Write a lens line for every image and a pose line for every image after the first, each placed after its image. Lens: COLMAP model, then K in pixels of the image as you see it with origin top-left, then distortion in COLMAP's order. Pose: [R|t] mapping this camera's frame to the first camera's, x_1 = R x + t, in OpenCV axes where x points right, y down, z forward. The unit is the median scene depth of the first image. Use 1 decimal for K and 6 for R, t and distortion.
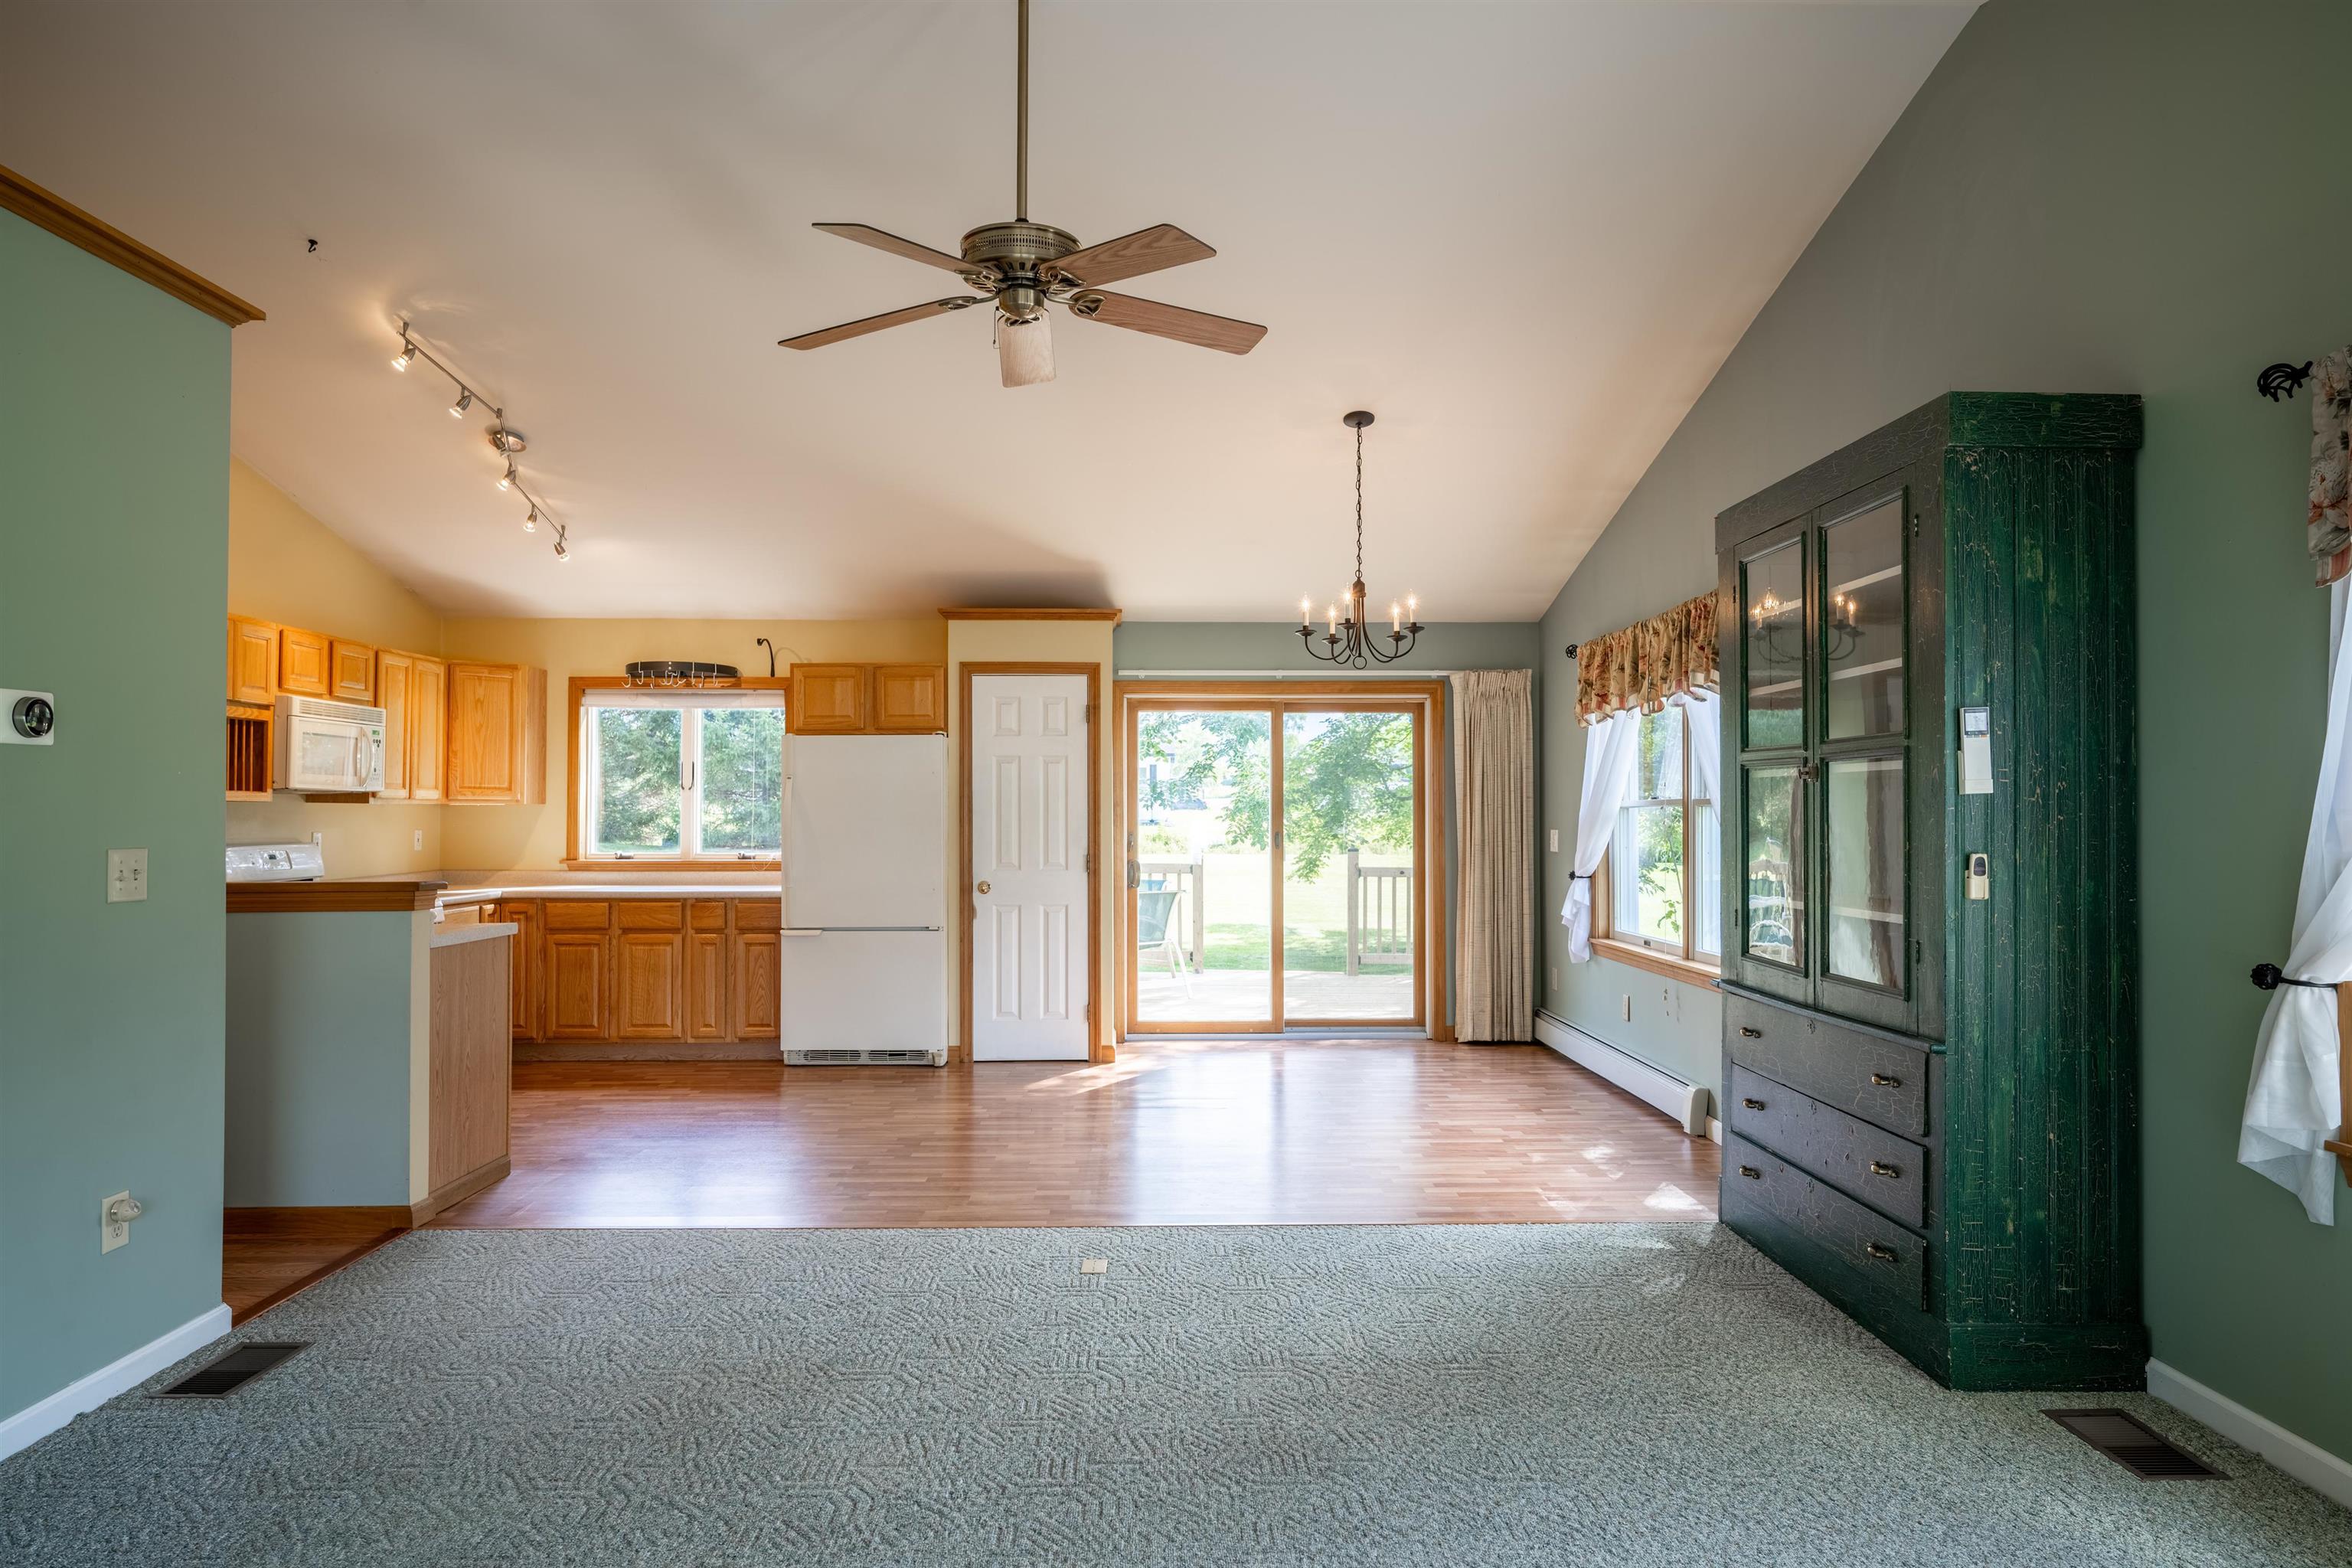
lens RADIAL K [[1441.2, 0, 1176.0], [0, 1441.2, 784.0], [0, 0, 1]] dist [0.000461, -0.002711]
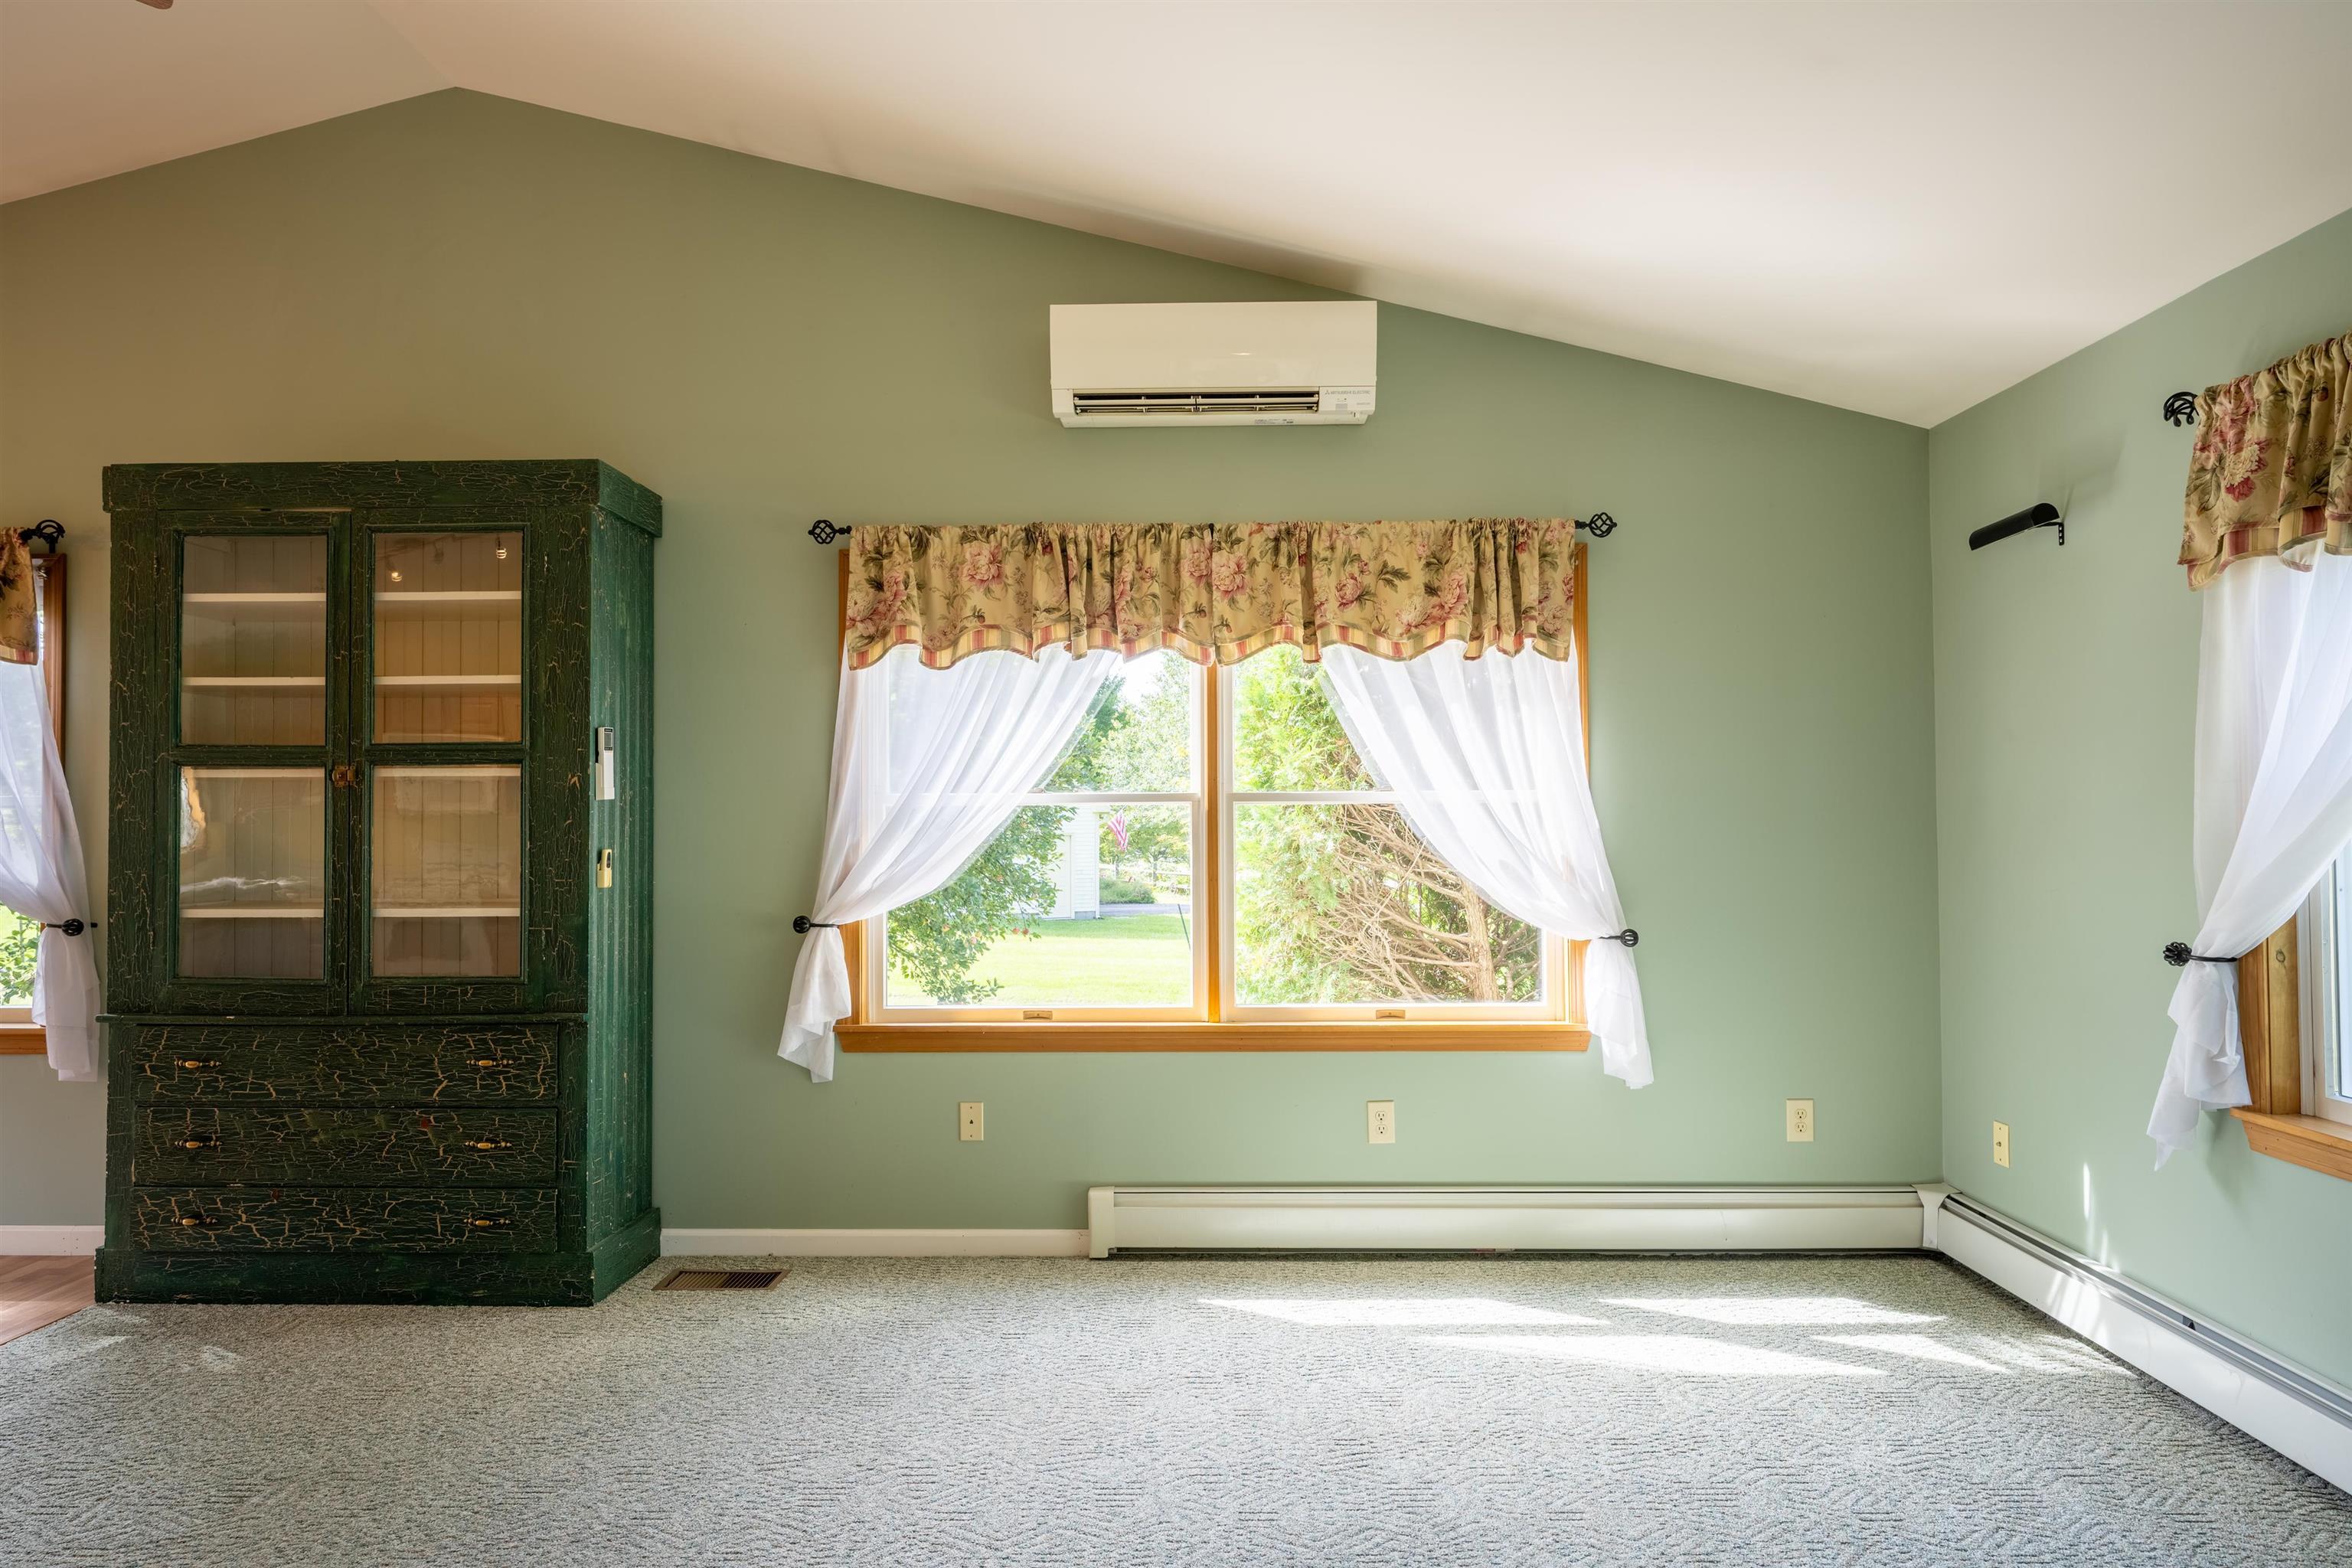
lens RADIAL K [[1441.2, 0, 1176.0], [0, 1441.2, 784.0], [0, 0, 1]] dist [0.000461, -0.002711]
pose [[0.041076, 0.025231, 0.998837, -0.590859], [-0.015392, 0.999578, -0.024617, 0.015507], [-0.999037, -0.014363, 0.041447, 0.452027]]
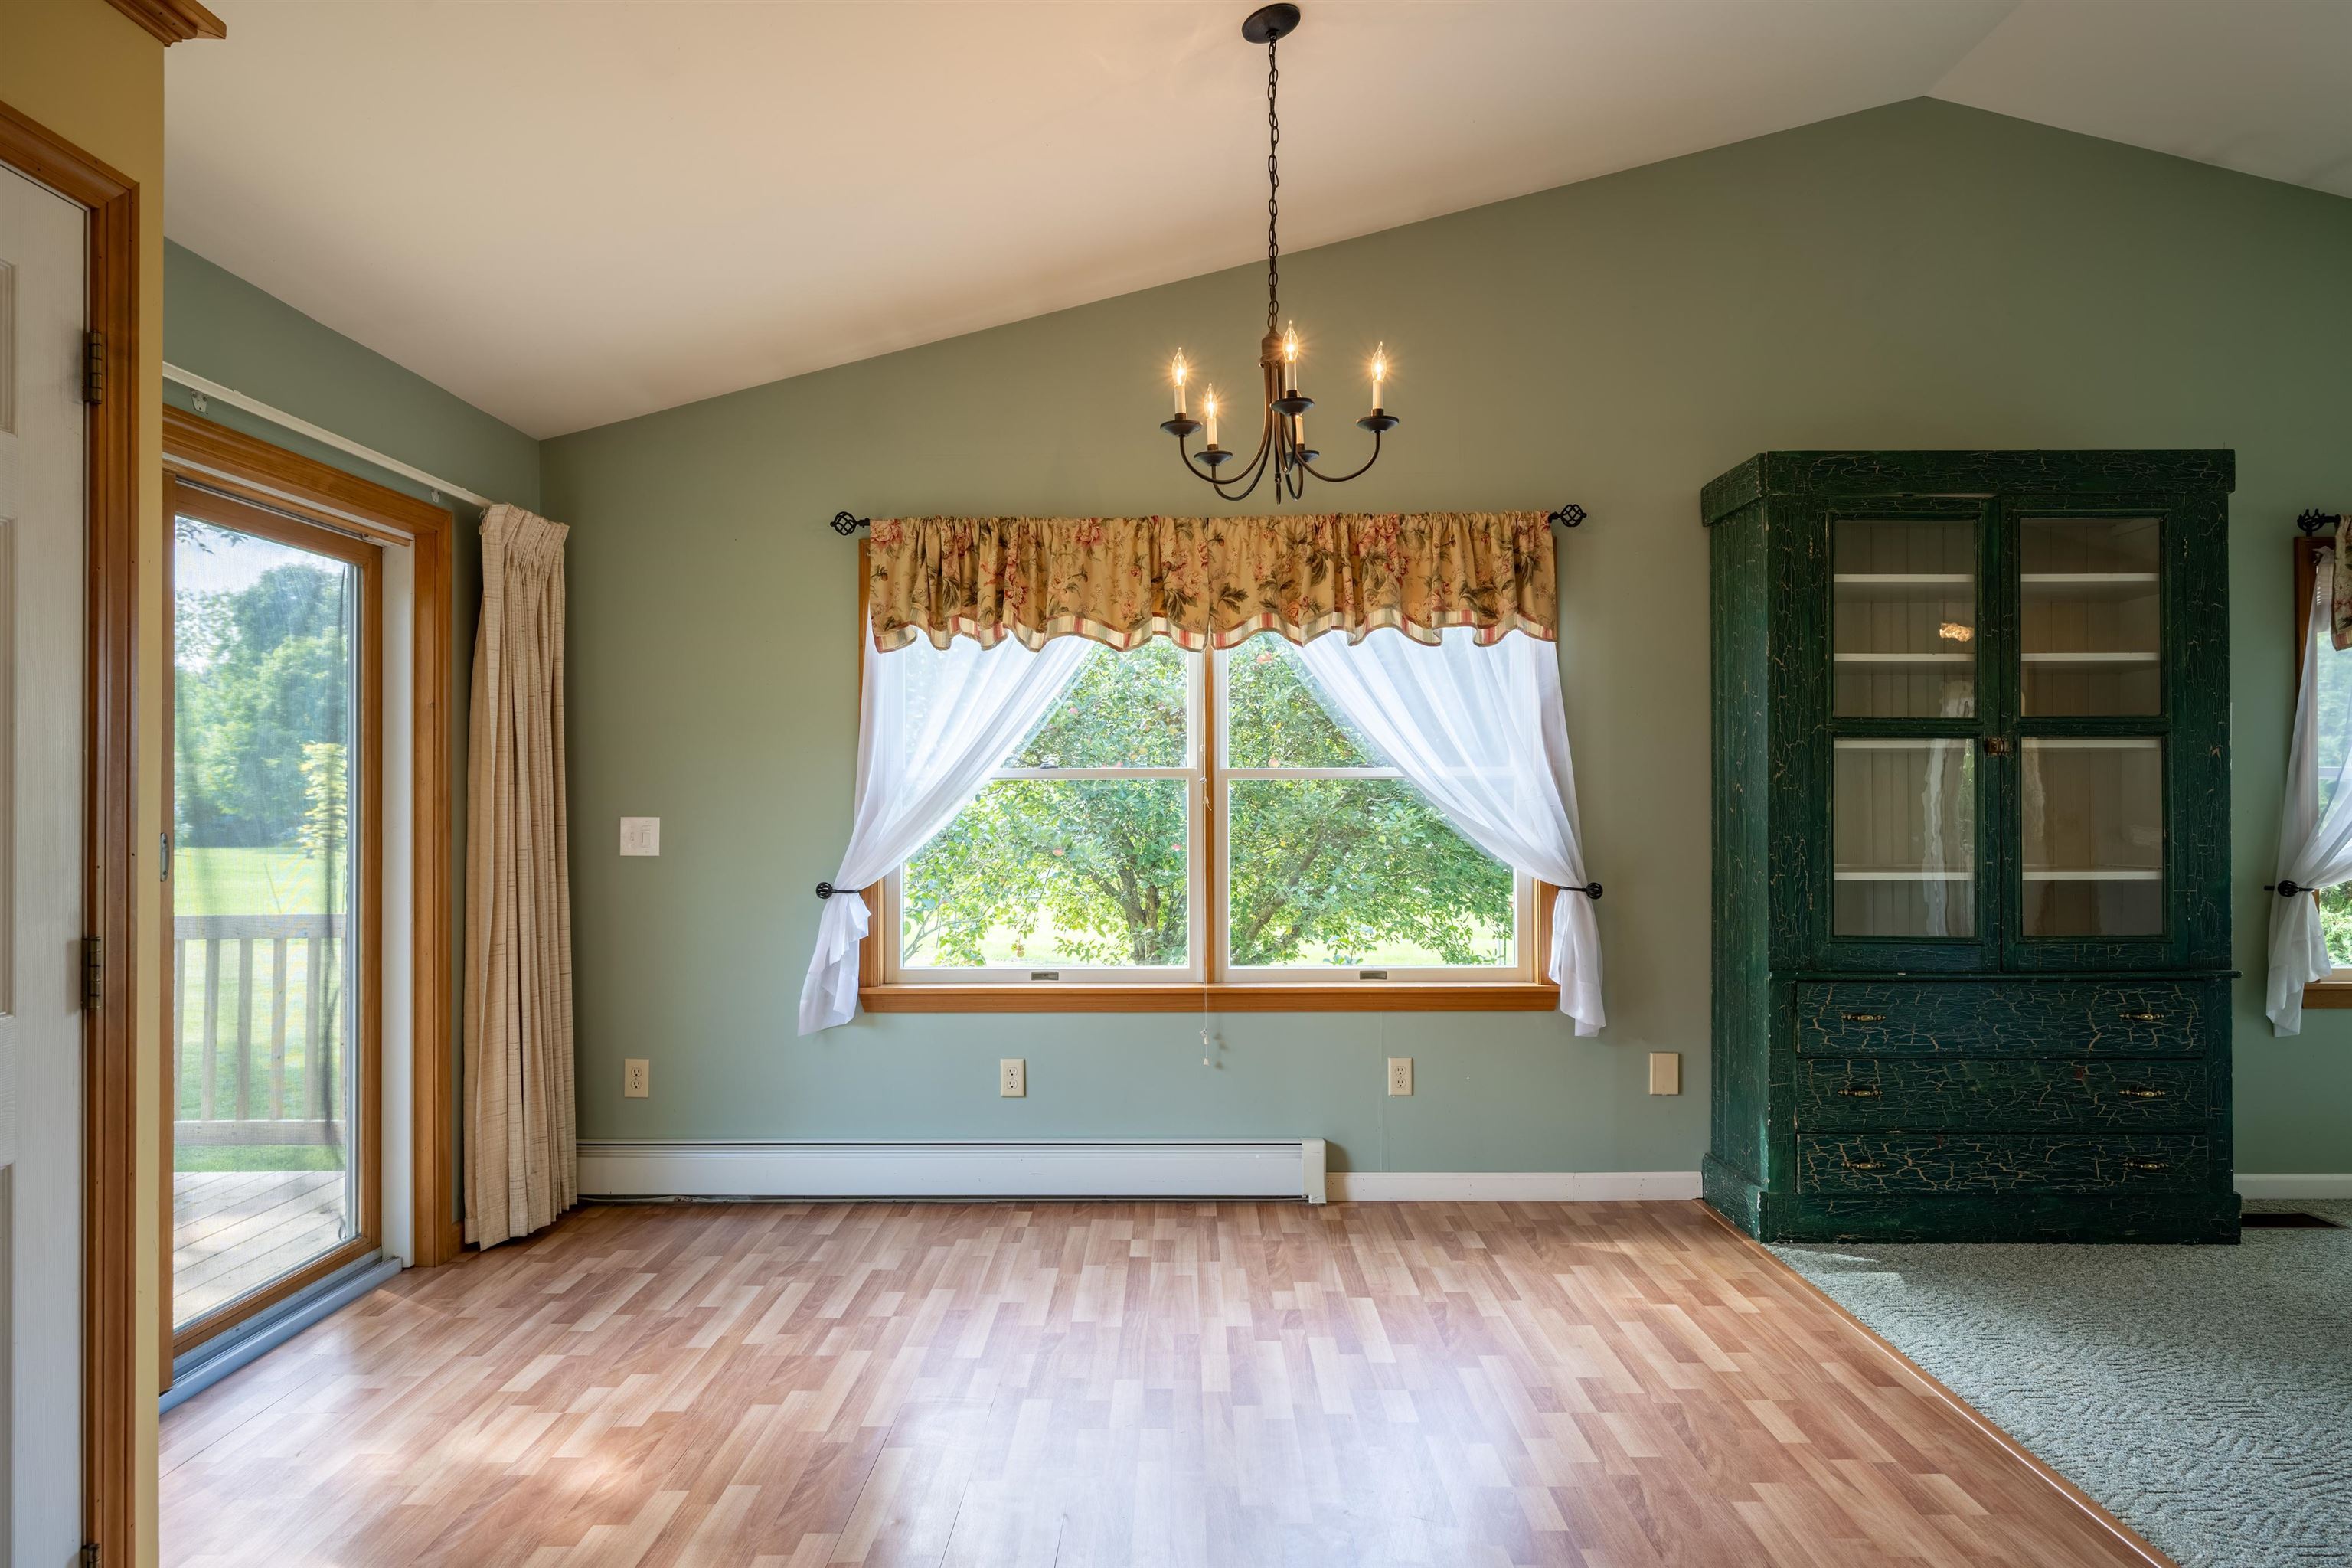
lens RADIAL K [[1338.2, 0, 1184.6], [0, 1338.2, 775.1], [0, 0, 1]] dist [0.003999, 0.001537]
pose [[0.017901, 0.014401, 0.999736, -0.616506], [-0.017474, 0.999748, -0.014088, 0.041954], [-0.999687, -0.017217, 0.018148, 1.789253]]
